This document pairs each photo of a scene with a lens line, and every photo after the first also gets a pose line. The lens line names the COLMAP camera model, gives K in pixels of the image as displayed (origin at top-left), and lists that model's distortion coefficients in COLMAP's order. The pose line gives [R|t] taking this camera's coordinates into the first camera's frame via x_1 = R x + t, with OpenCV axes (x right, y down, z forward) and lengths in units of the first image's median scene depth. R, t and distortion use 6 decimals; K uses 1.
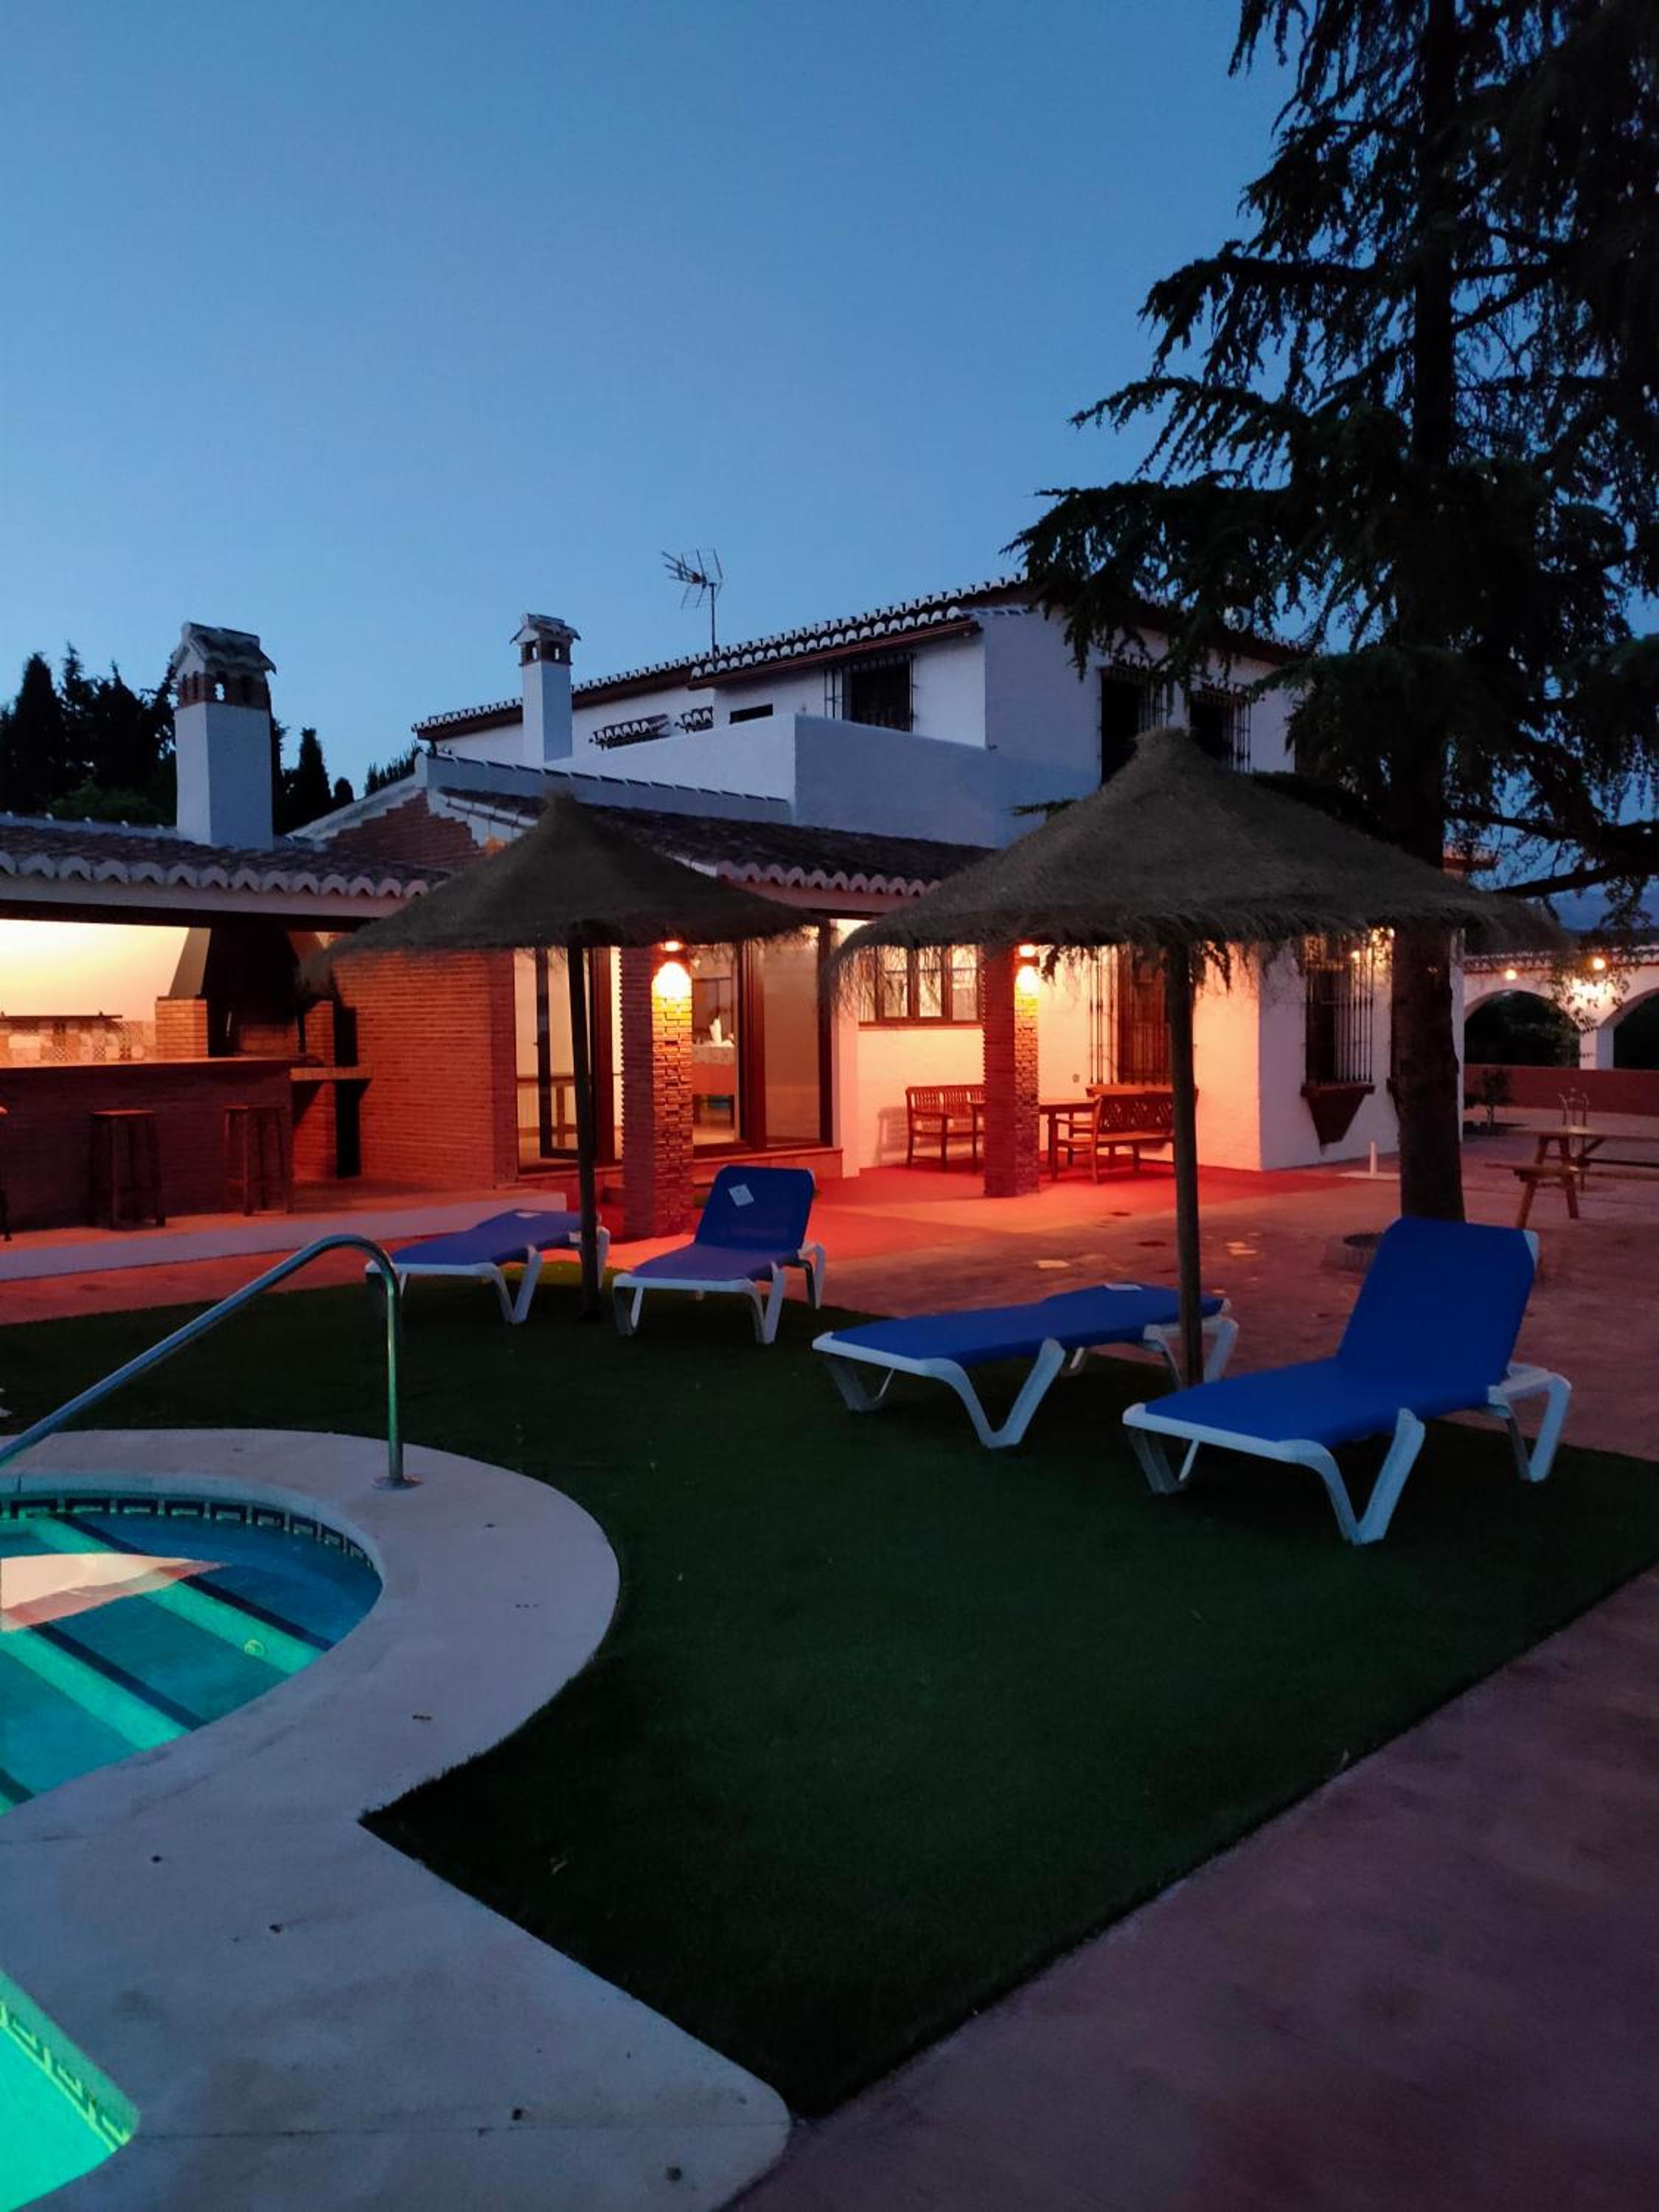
lens RADIAL K [[1651.3, 0, 829.5], [0, 1651.3, 1106.0], [0, 0, 1]] dist [0.069977, -0.060081]
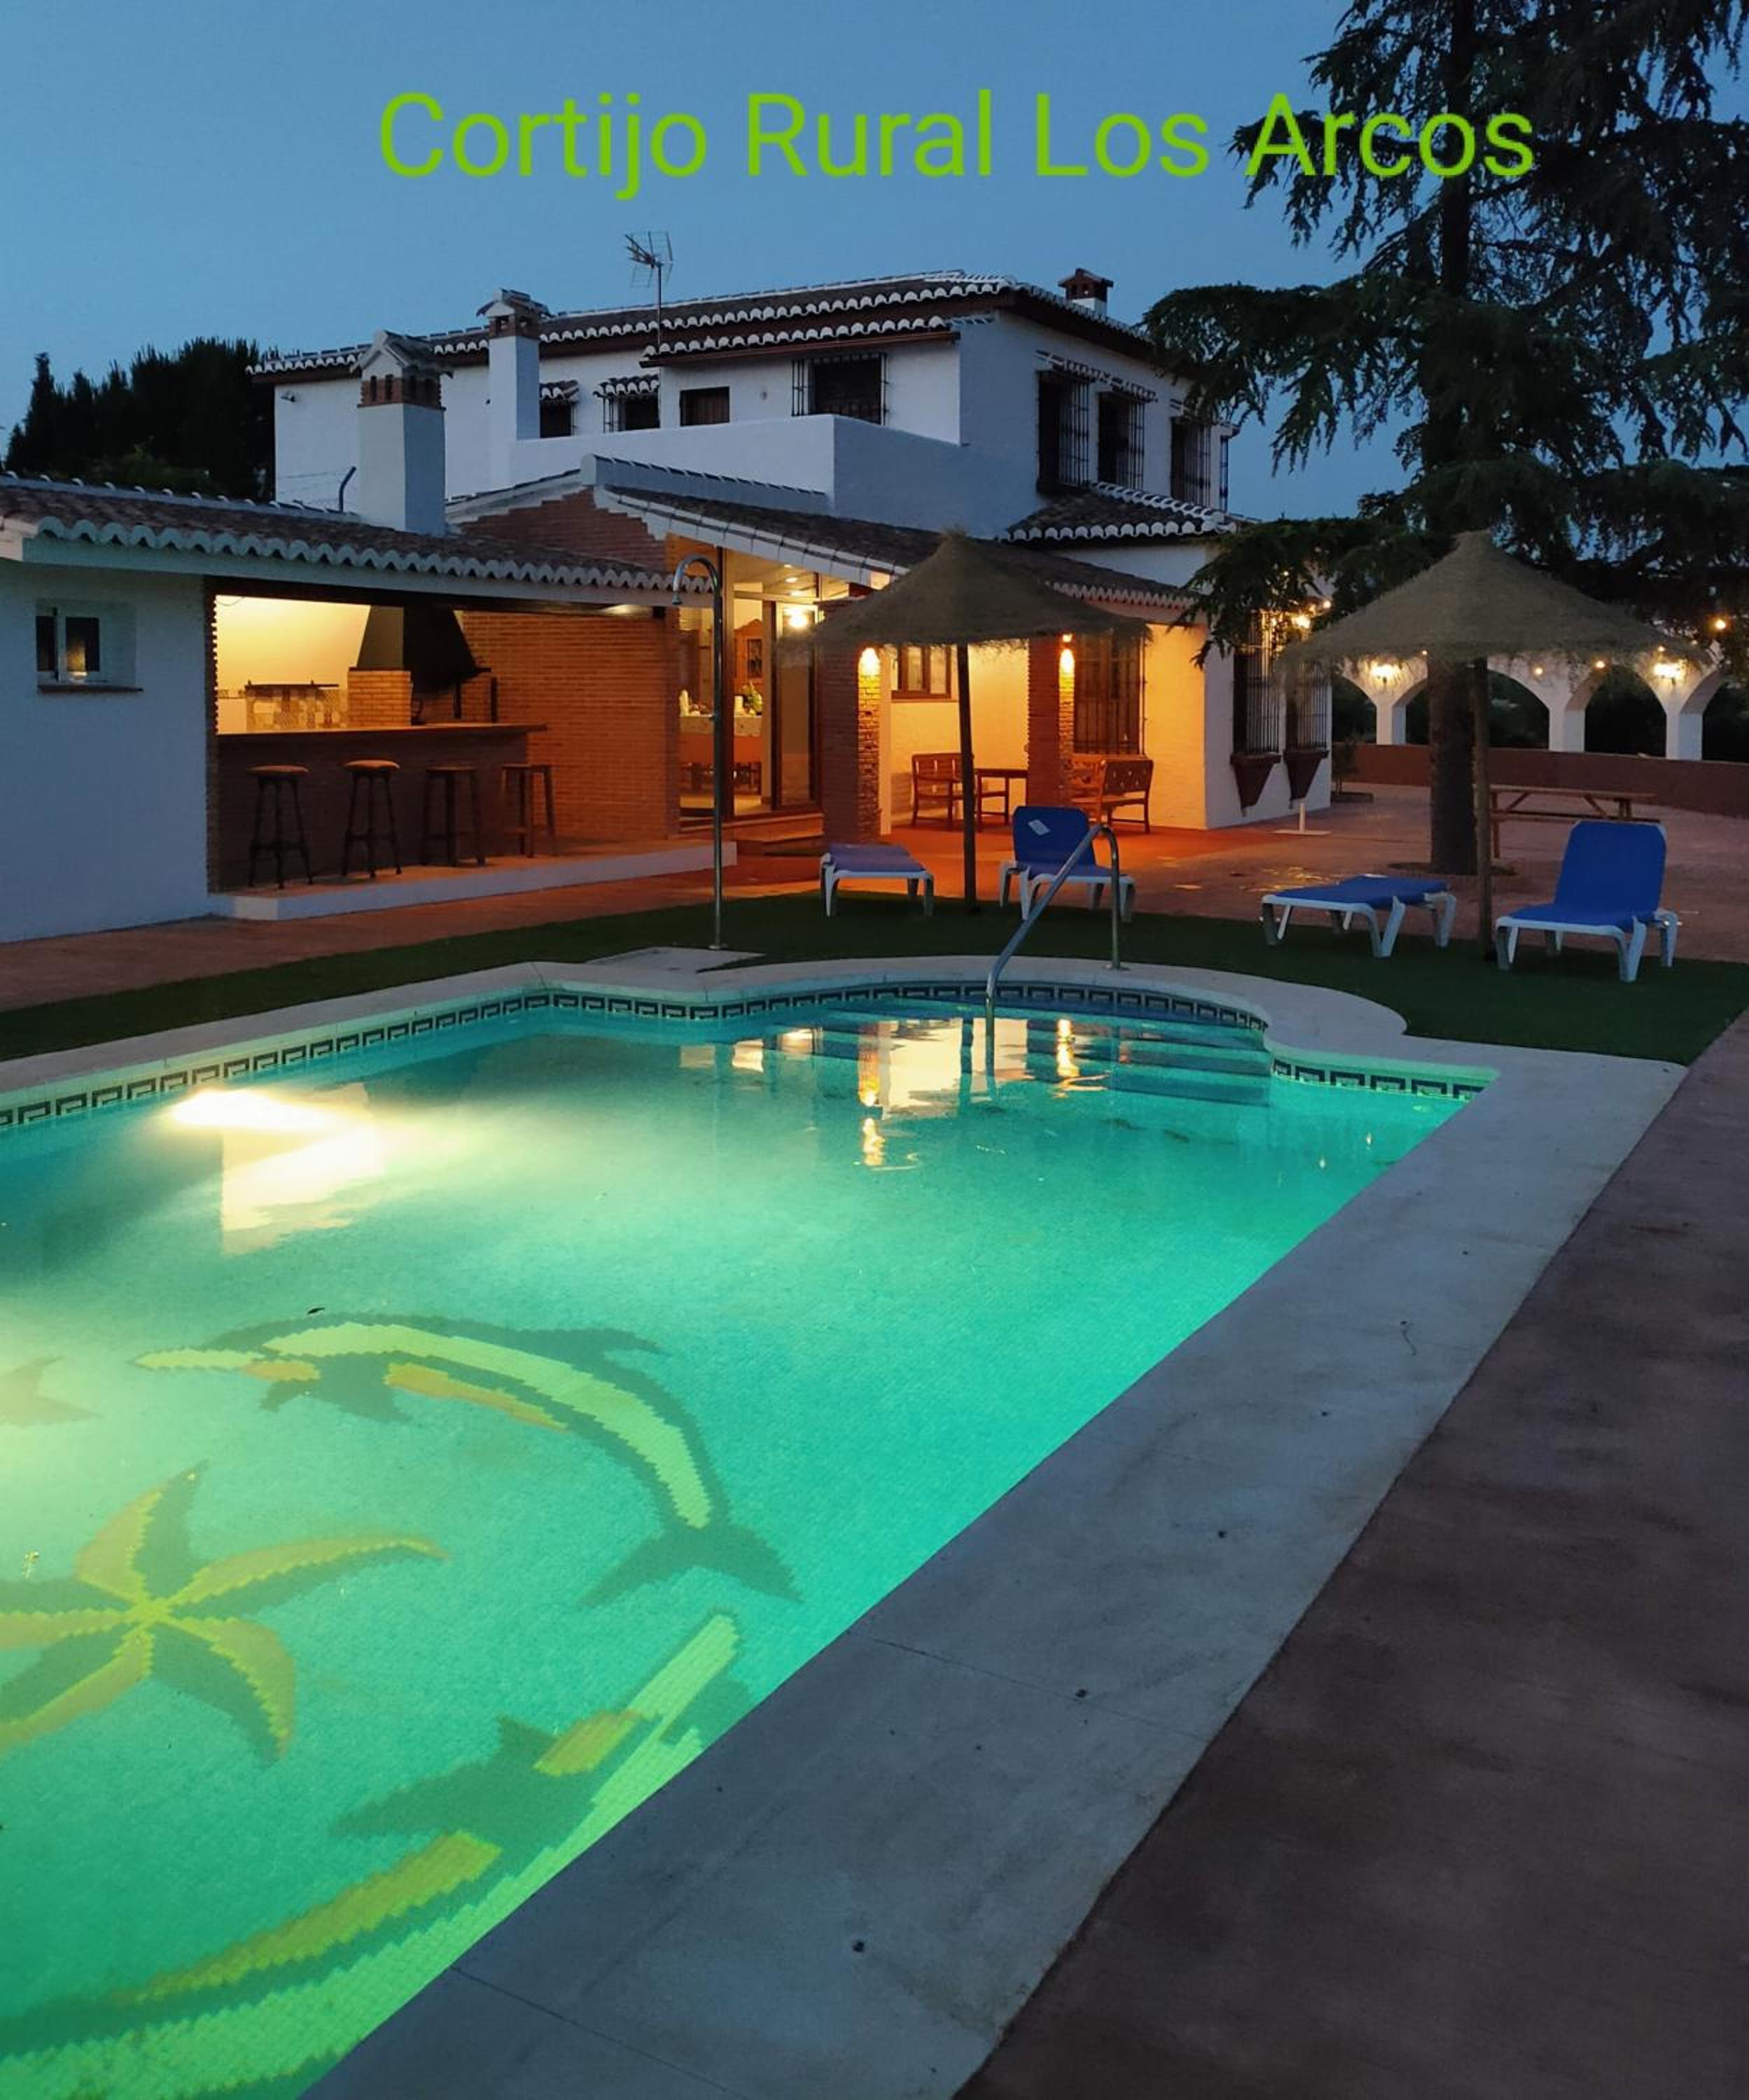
lens RADIAL K [[2023.2, 0, 867.0], [0, 2023.2, 760.5], [0, 0, 1]] dist [0.048648, -0.004800]
pose [[0.969715, 0.002143, 0.244229, -0.388636], [0.001690, 0.999879, -0.015481, 0.016595], [-0.244233, 0.015425, 0.969594, -0.368523]]
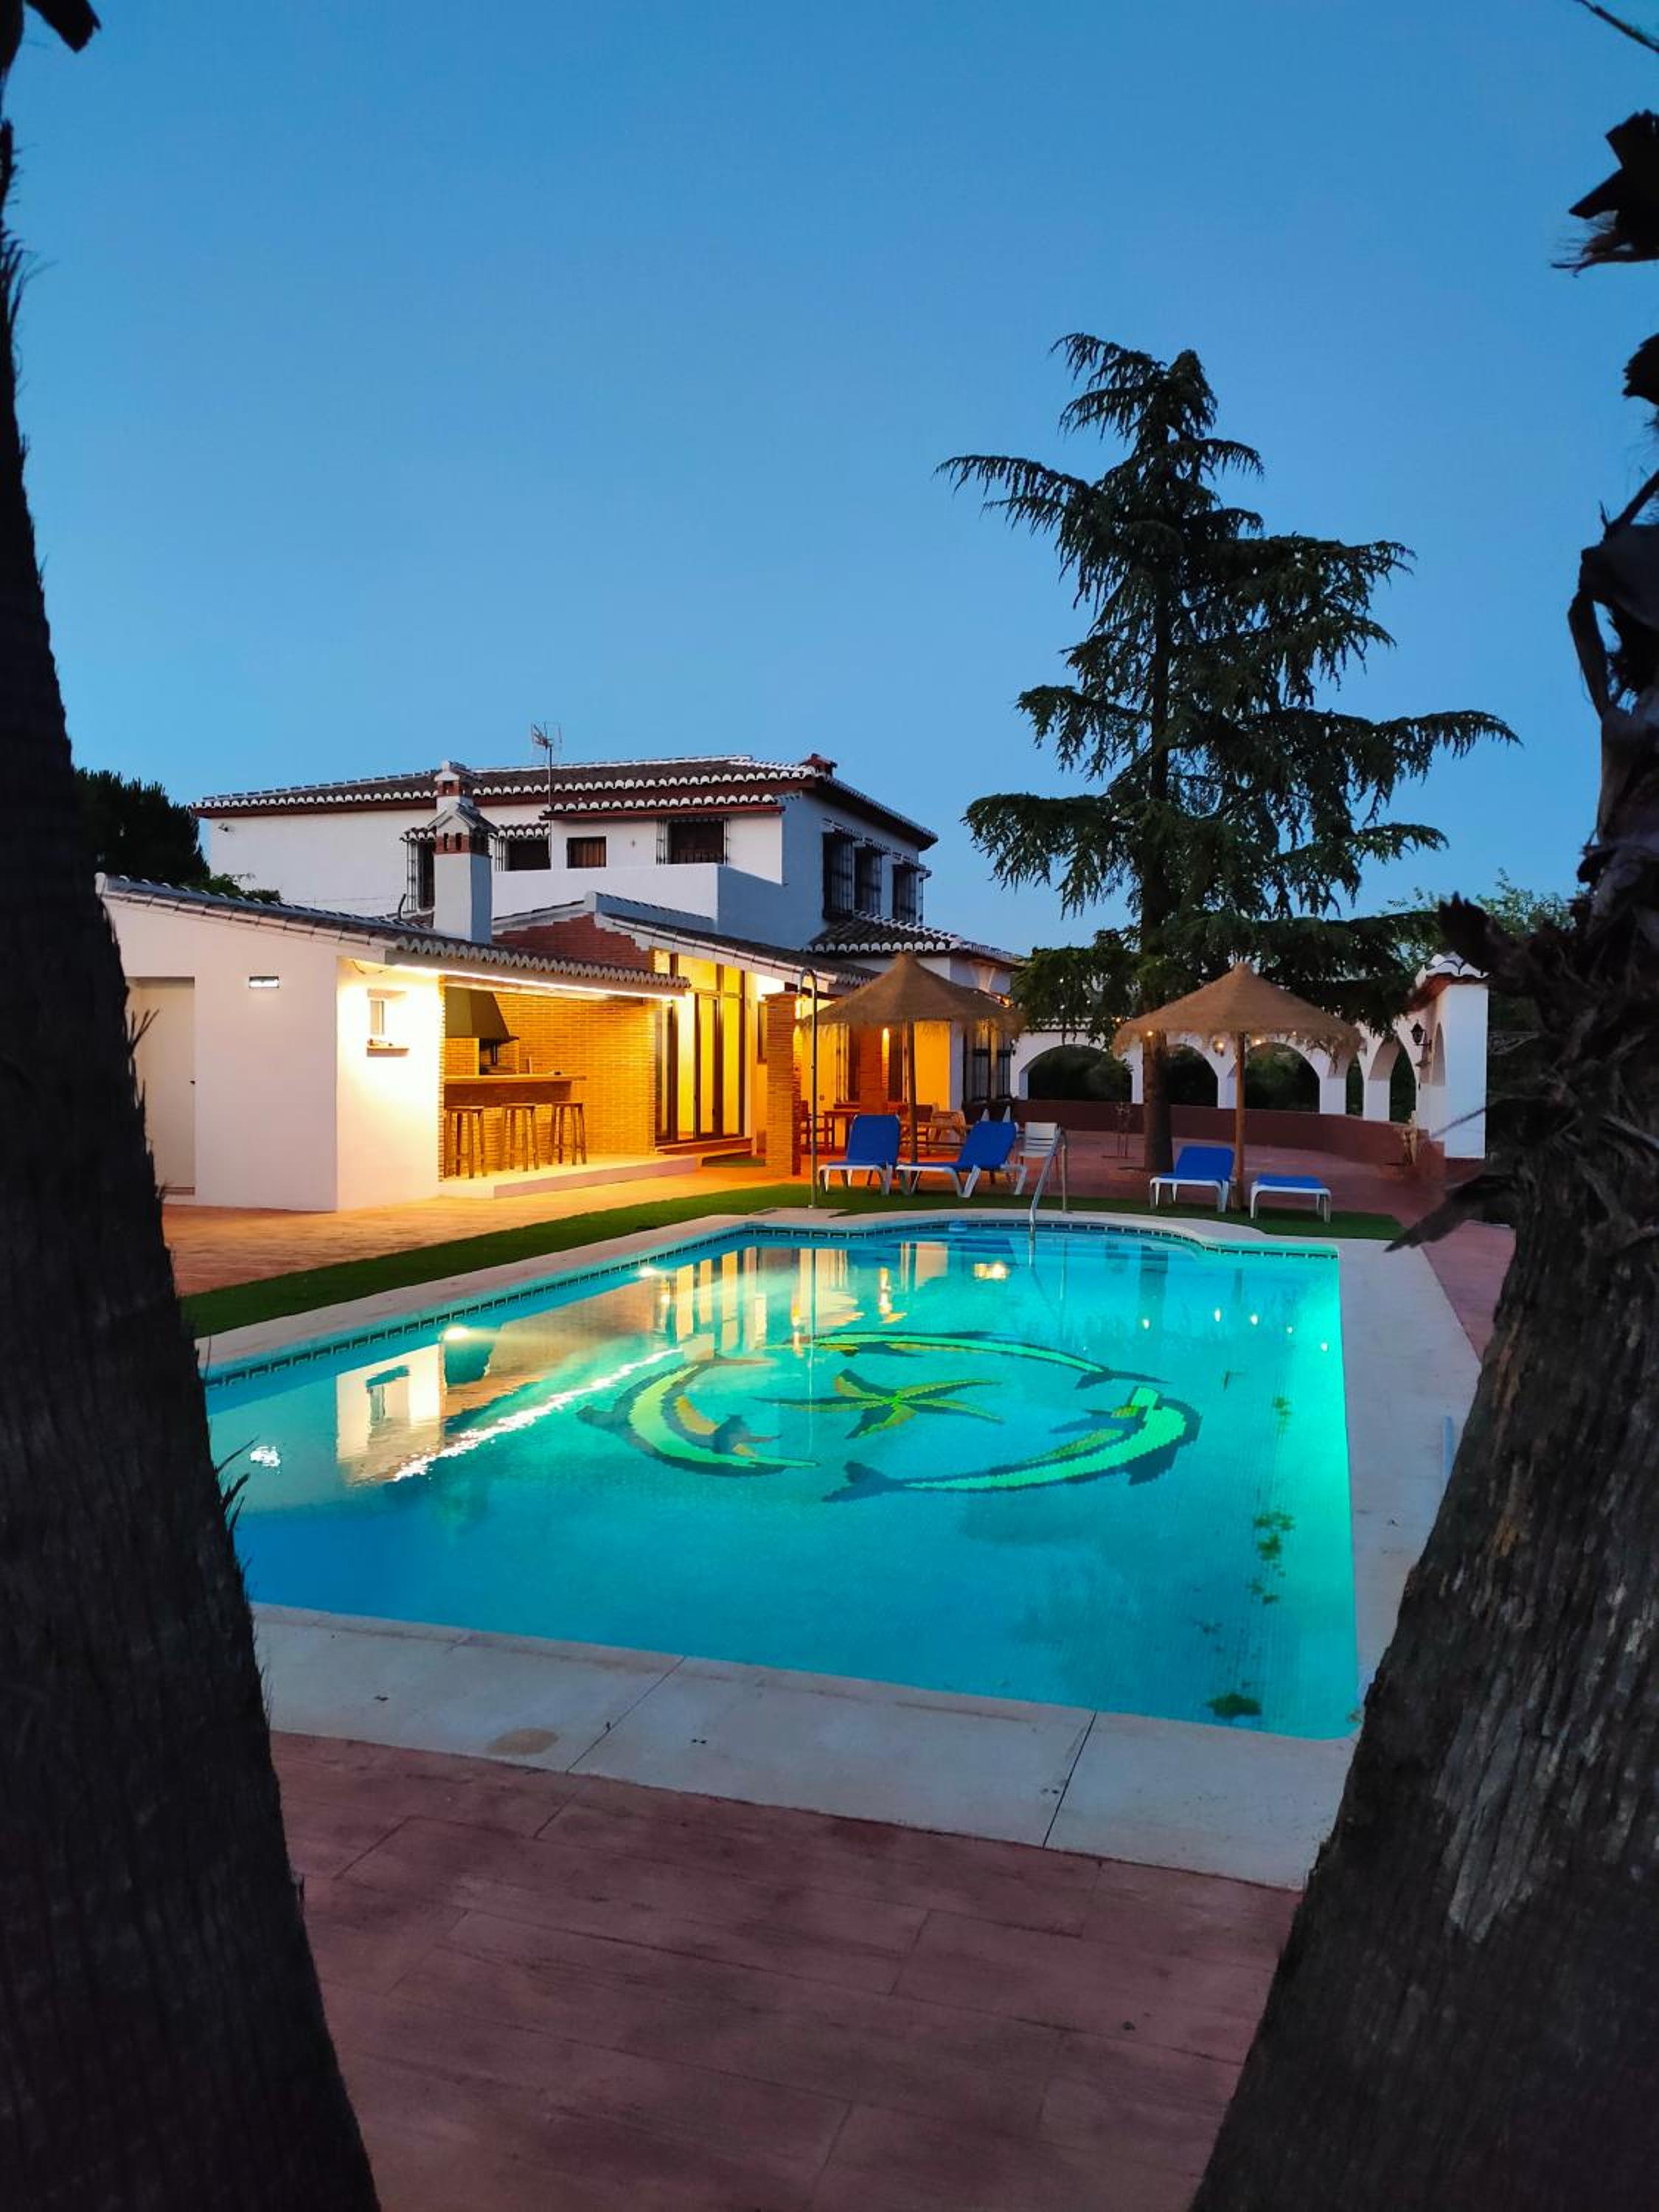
lens RADIAL K [[1663.3, 0, 829.5], [0, 1663.3, 1106.0], [0, 0, 1]] dist [0.046547, -0.002678]
pose [[0.899120, 0.004178, 0.437682, -0.734420], [0.006924, 0.999694, -0.023766, 0.039508], [-0.437647, 0.024399, 0.898816, -0.561463]]
